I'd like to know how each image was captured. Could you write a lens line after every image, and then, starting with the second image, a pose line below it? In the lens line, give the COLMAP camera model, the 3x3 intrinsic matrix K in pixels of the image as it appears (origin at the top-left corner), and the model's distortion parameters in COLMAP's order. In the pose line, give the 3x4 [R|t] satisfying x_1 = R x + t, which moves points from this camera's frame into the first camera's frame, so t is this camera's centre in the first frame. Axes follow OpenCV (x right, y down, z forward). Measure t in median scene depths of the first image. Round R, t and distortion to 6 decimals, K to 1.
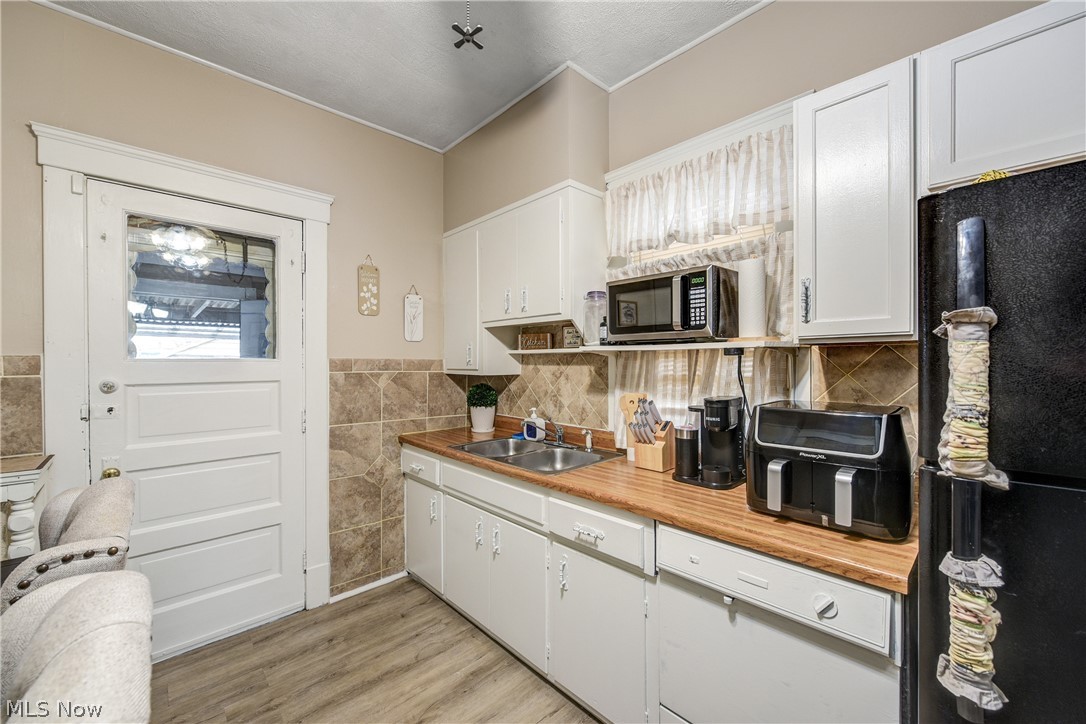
lens RADIAL K [[432.1, 0, 552.0], [0, 432.1, 367.2], [0, 0, 1]] dist [-0.002293, -0.000669]
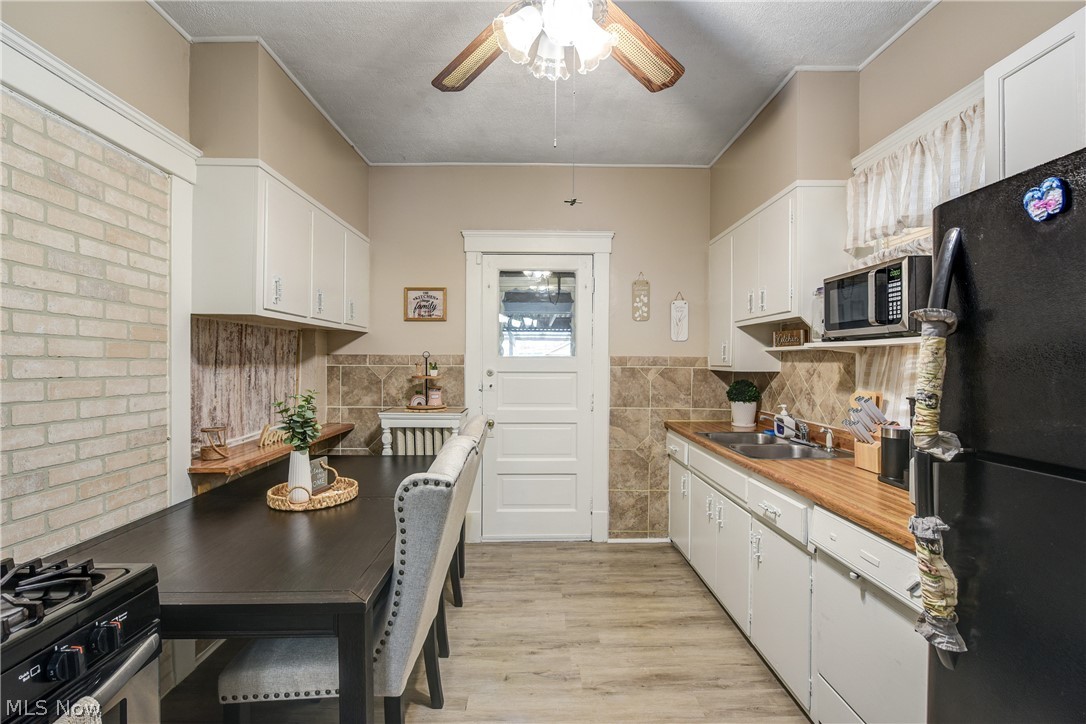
lens RADIAL K [[483.7, 0, 560.4], [0, 483.7, 367.7], [0, 0, 1]] dist [-0.009378, -0.001786]
pose [[0.756589, 0.011959, -0.653781, 0.361187], [-0.011469, 0.999922, 0.005019, 0.010507], [0.653790, 0.003701, 0.756667, -0.228113]]
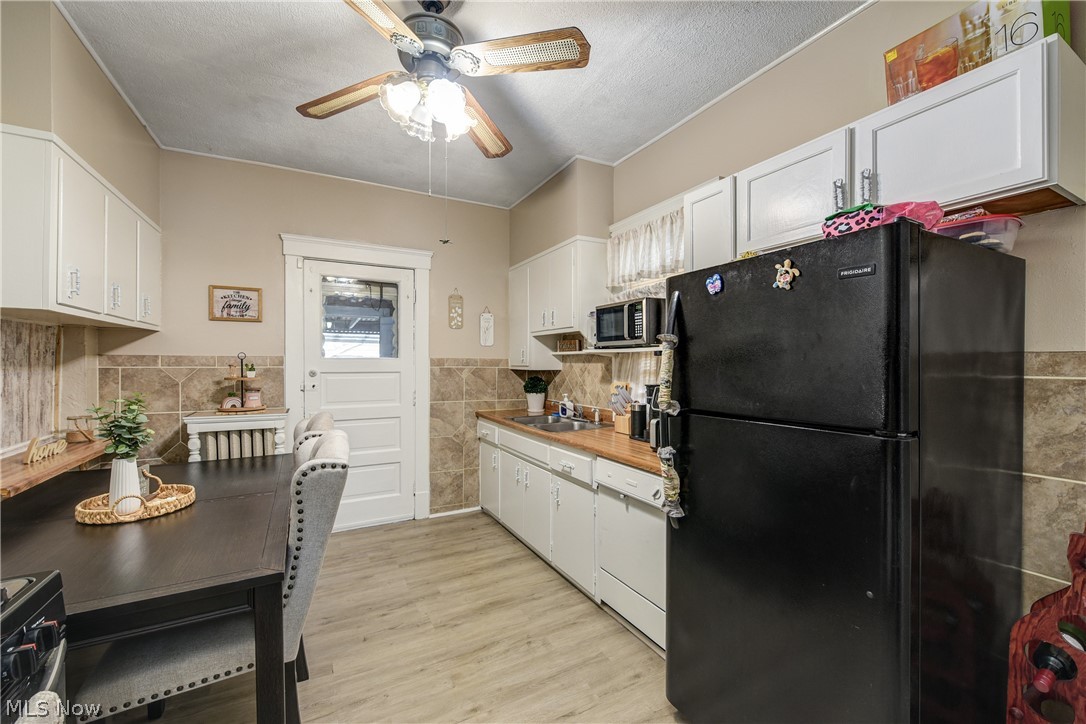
lens RADIAL K [[432.1, 0, 570.4], [0, 432.1, 367.7], [0, 0, 1]] dist [-0.002293, -0.000669]
pose [[0.976660, 0.005446, -0.214724, 0.326949], [-0.005507, 0.999985, 0.000315, 0.012334], [0.214723, 0.000874, 0.976675, -0.424371]]
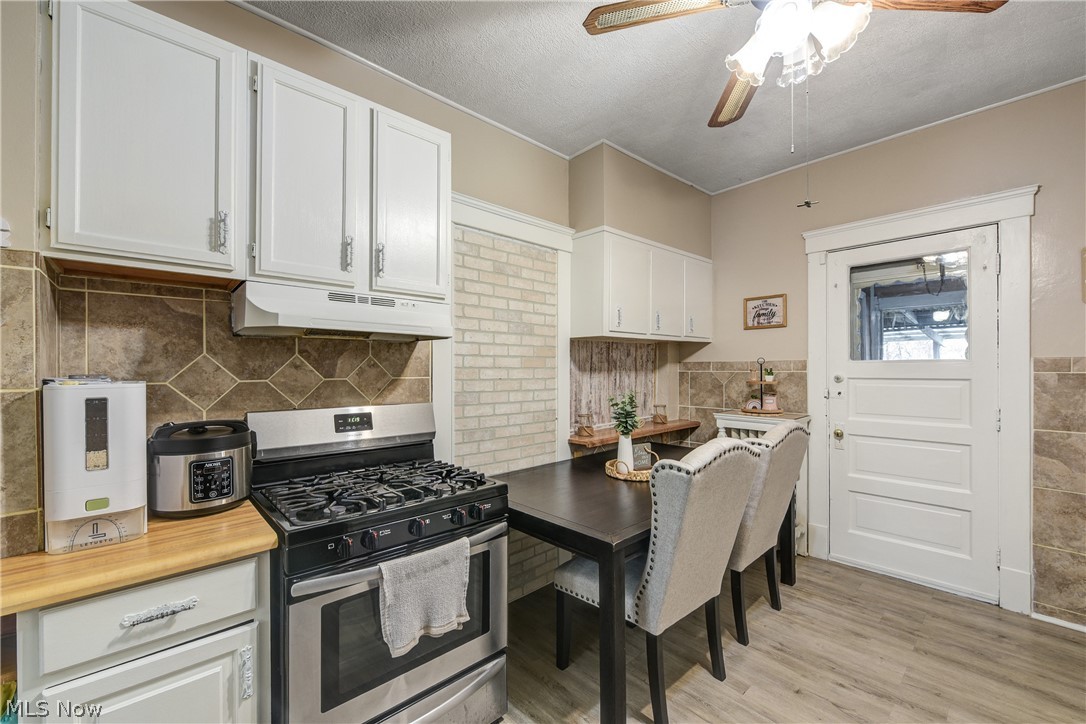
lens RADIAL K [[457.1, 0, 534.8], [0, 457.1, 367.3], [0, 0, 1]] dist [-0.004188, -0.000567]
pose [[-0.025925, 0.000421, -0.999664, 0.552224], [-0.004196, 0.999991, 0.000530, 0.005467], [0.999655, 0.004208, -0.025923, -0.067615]]
